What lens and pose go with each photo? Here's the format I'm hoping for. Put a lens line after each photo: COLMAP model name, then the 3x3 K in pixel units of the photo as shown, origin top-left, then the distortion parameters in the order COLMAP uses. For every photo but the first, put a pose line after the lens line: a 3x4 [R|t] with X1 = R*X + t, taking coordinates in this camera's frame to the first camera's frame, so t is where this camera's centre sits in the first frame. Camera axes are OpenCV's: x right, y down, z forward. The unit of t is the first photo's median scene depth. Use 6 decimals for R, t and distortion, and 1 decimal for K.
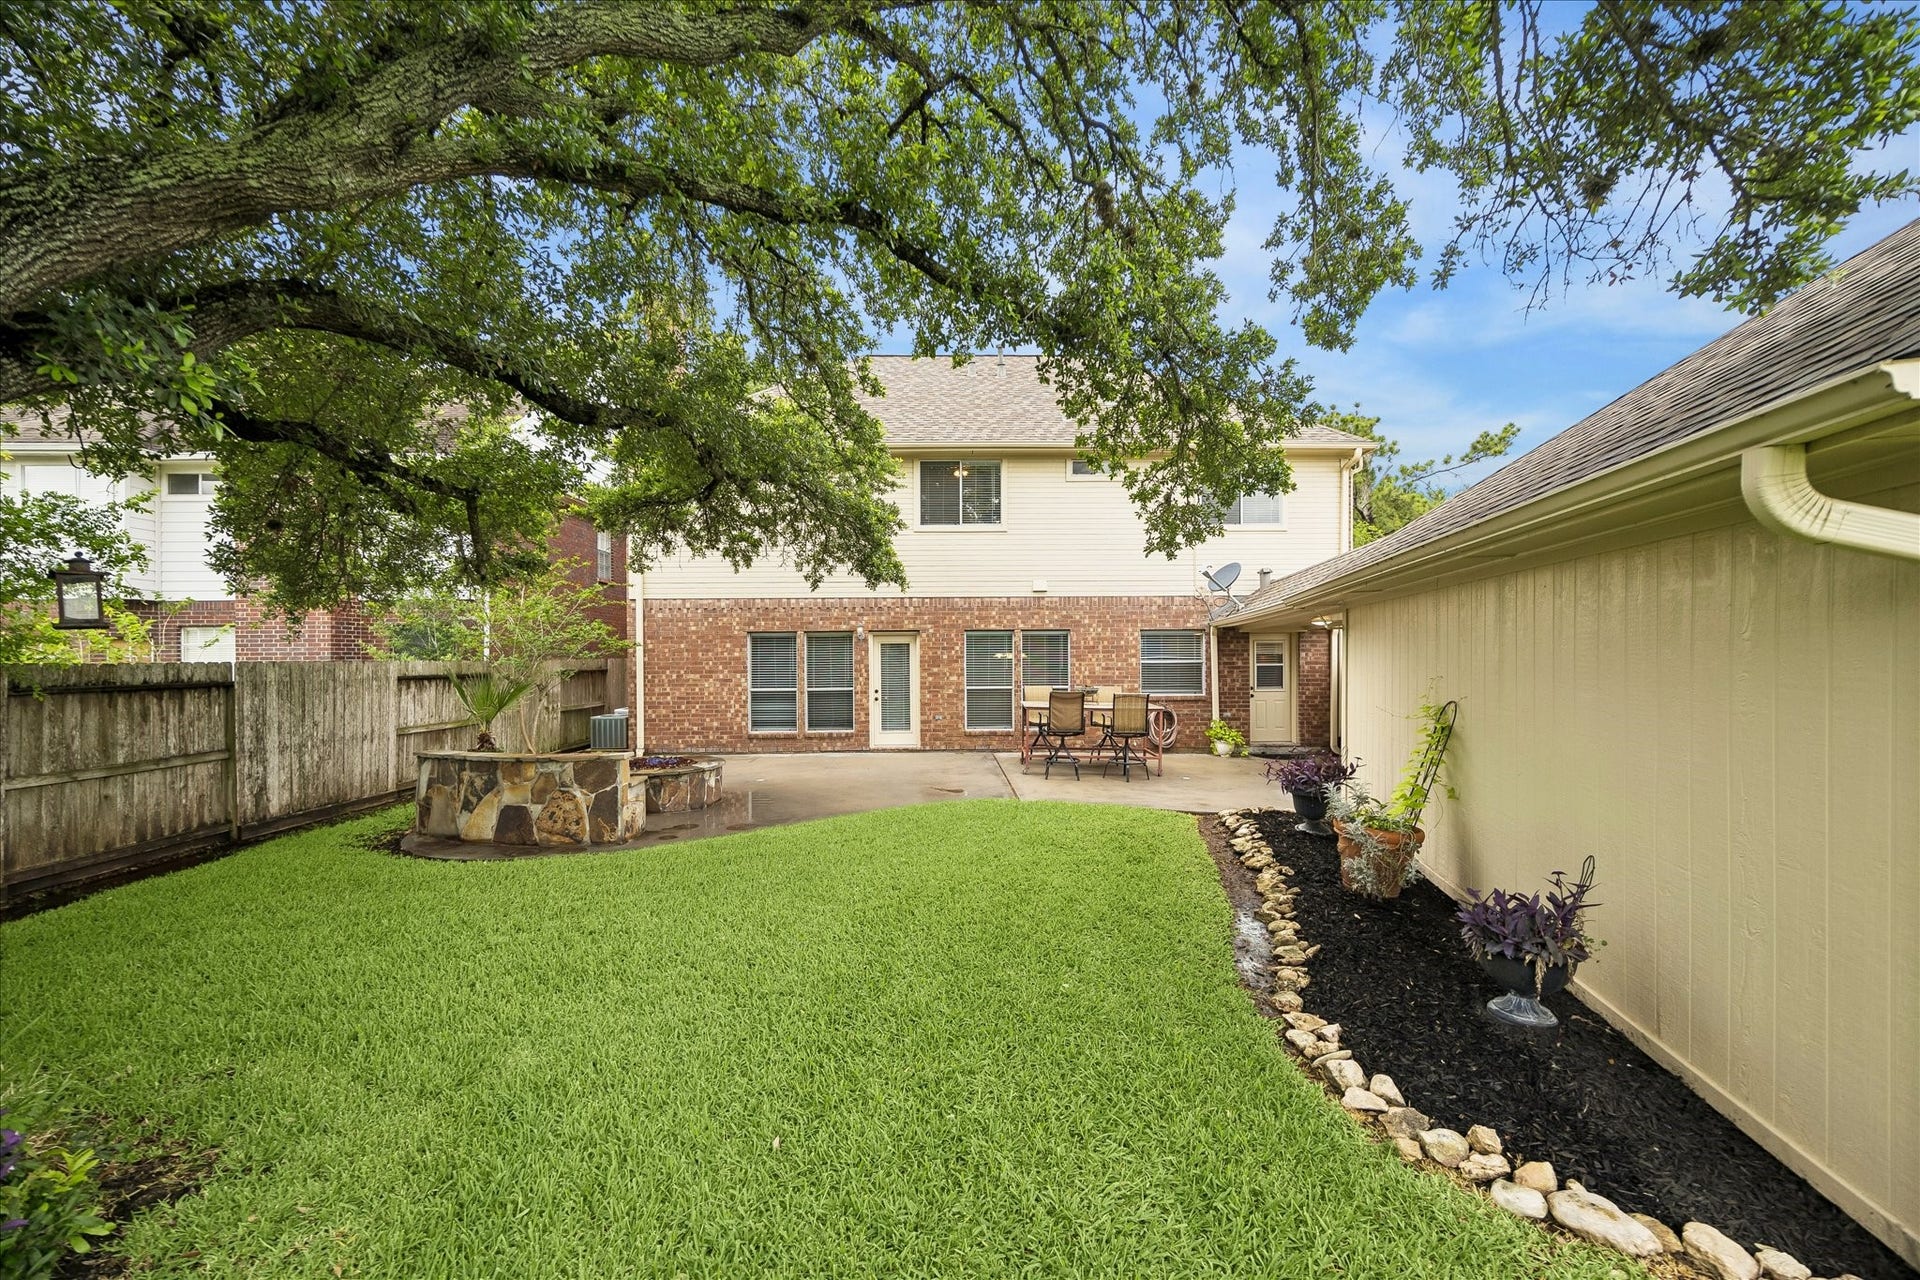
lens RADIAL K [[740.8, 0, 966.9], [0, 740.8, 654.0], [0, 0, 1]] dist [0.000353, -0.000034]
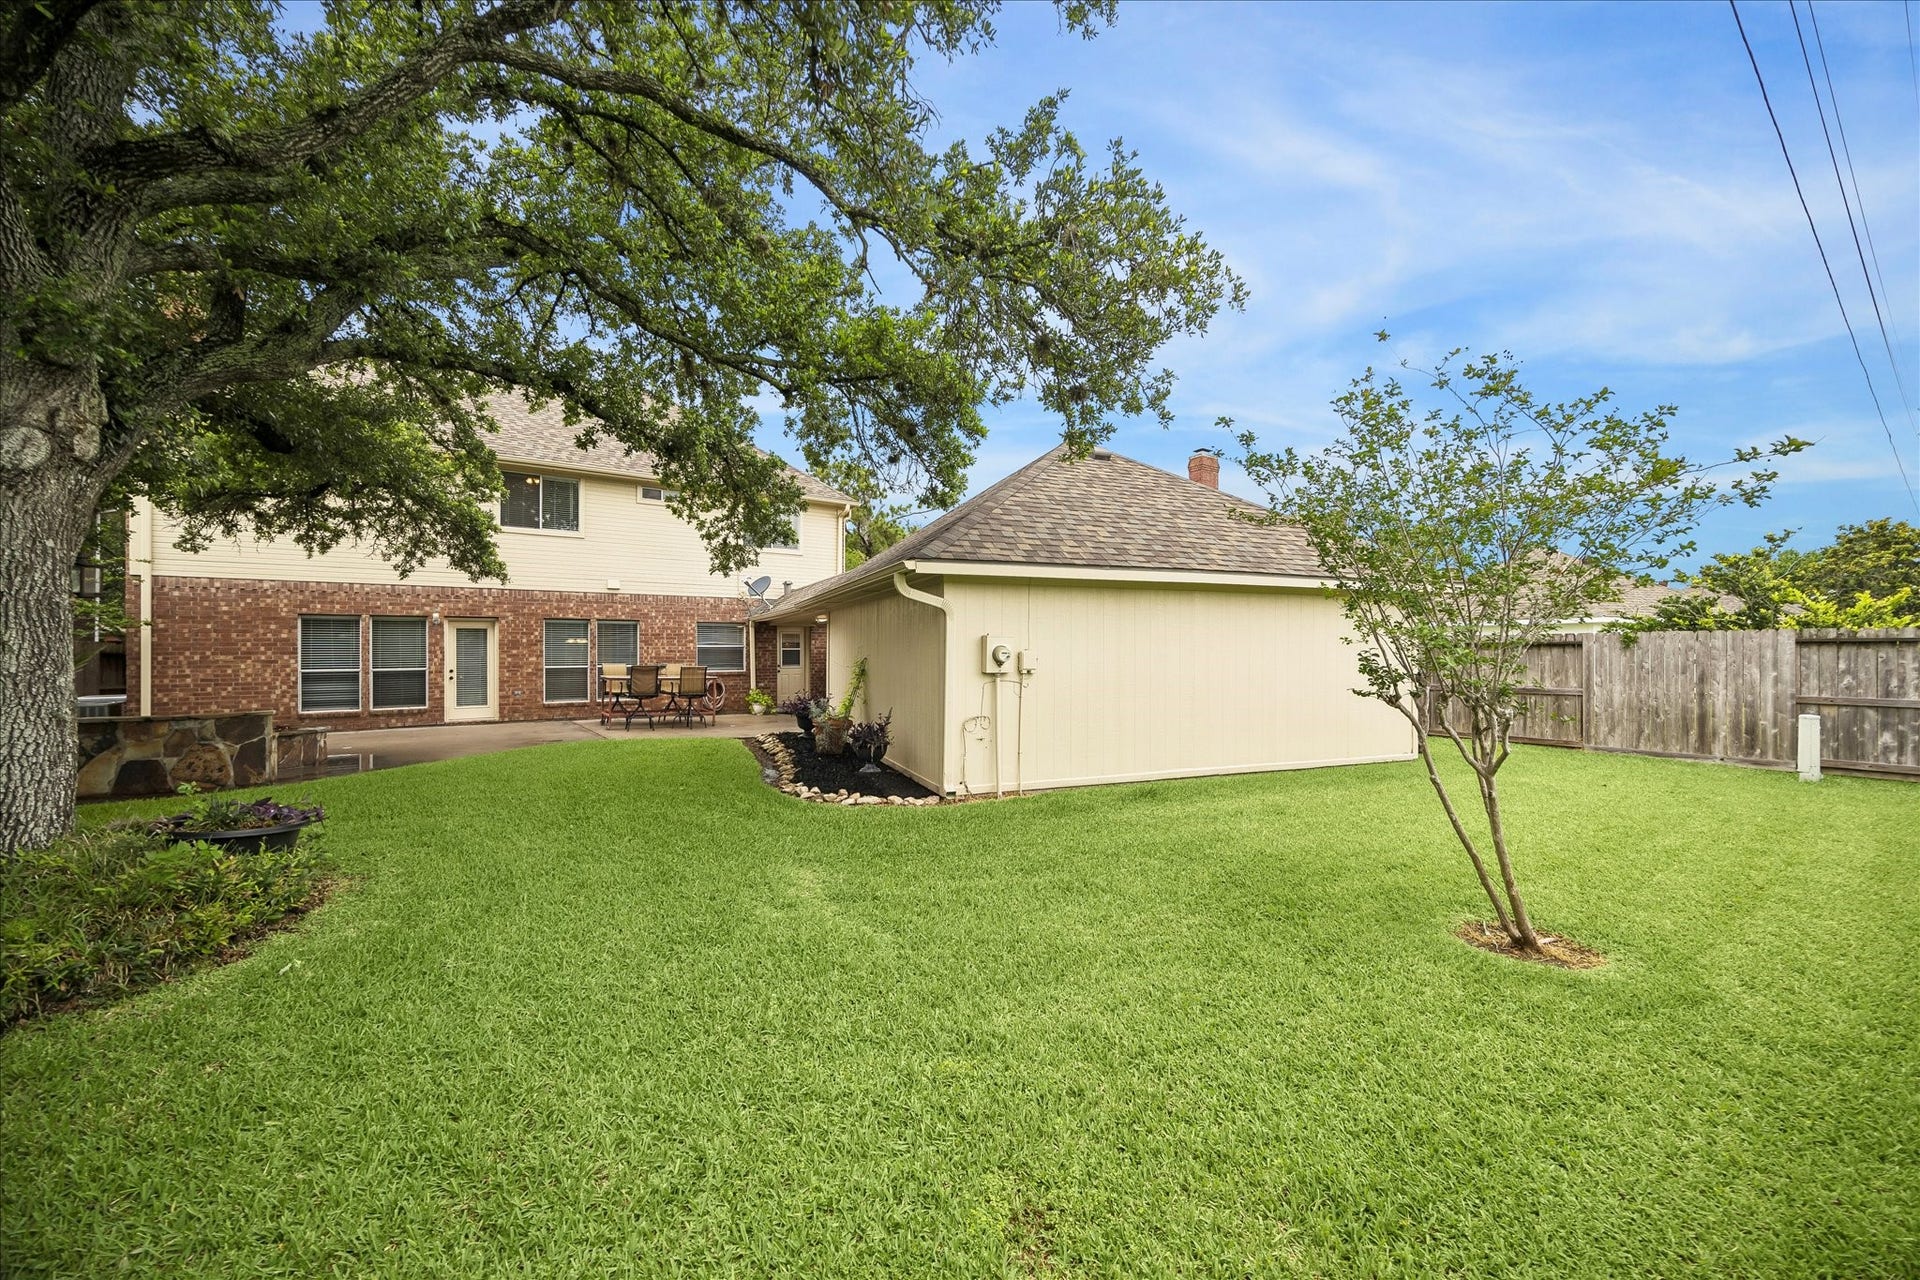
lens RADIAL K [[740.8, 0, 969.5], [0, 740.8, 651.4], [0, 0, 1]] dist [0.000353, -0.000034]
pose [[0.820611, 0.003279, 0.571478, -0.143265], [-0.003688, 0.999993, -0.000442, 0.022330], [-0.571475, -0.001744, 0.820618, -0.425231]]
